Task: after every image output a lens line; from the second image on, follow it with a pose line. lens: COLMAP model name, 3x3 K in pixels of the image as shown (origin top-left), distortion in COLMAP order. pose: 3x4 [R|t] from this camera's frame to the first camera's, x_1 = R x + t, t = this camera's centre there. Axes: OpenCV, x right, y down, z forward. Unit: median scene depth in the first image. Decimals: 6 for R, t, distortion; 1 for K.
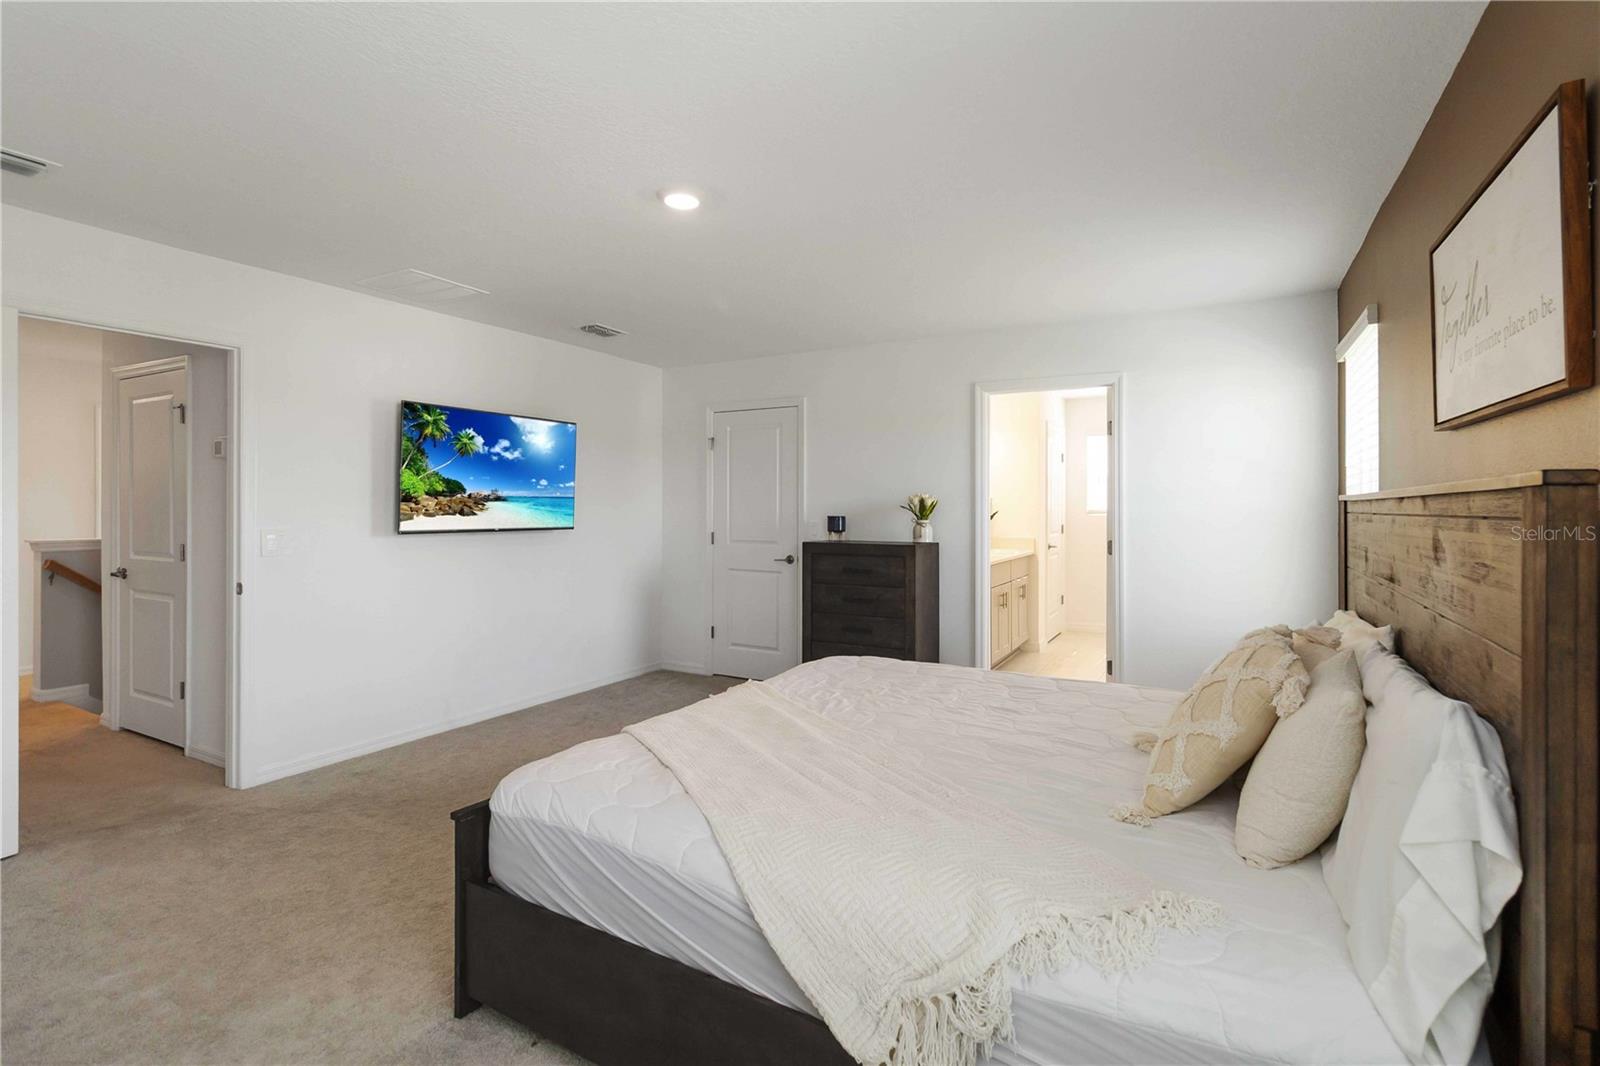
lens RADIAL K [[739.1, 0, 778.5], [0, 739.1, 507.4], [0, 0, 1]] dist [-0.012564, 0.000075]
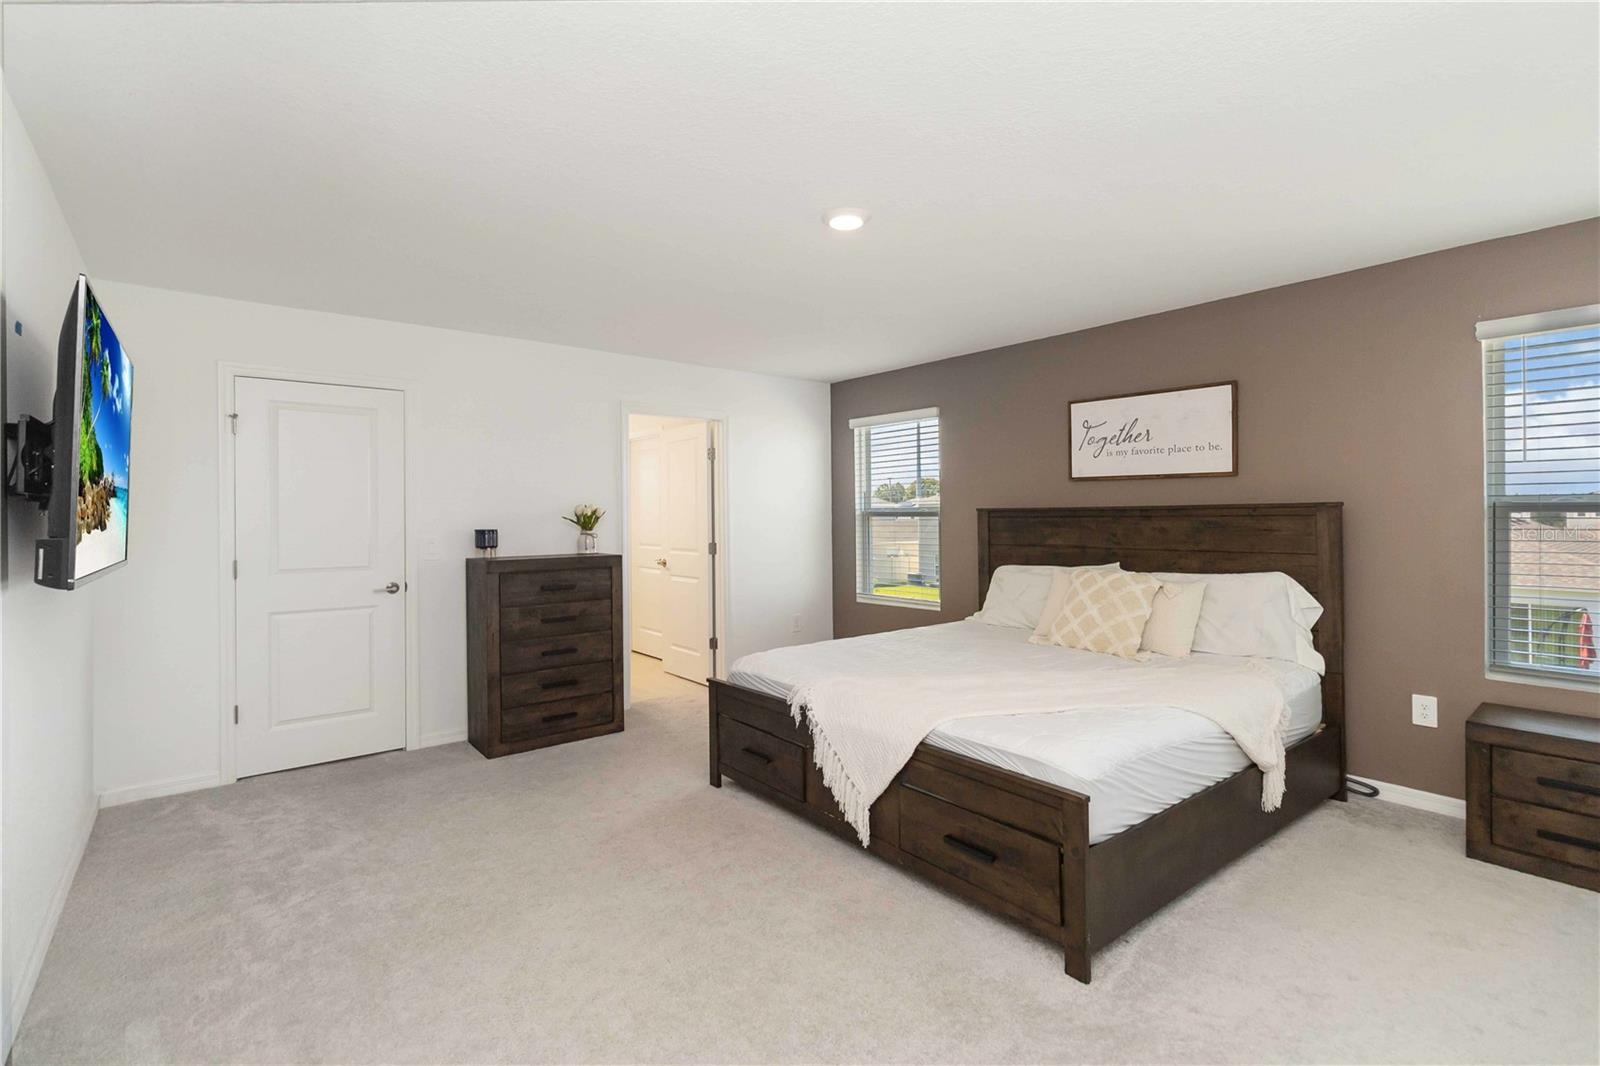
lens RADIAL K [[739.1, 0, 778.5], [0, 739.1, 507.4], [0, 0, 1]] dist [-0.012564, 0.000075]
pose [[0.374741, 0.004183, 0.927120, -0.628994], [0.008971, 0.999927, -0.008137, -0.004109], [-0.927086, 0.011367, 0.374676, 0.390111]]
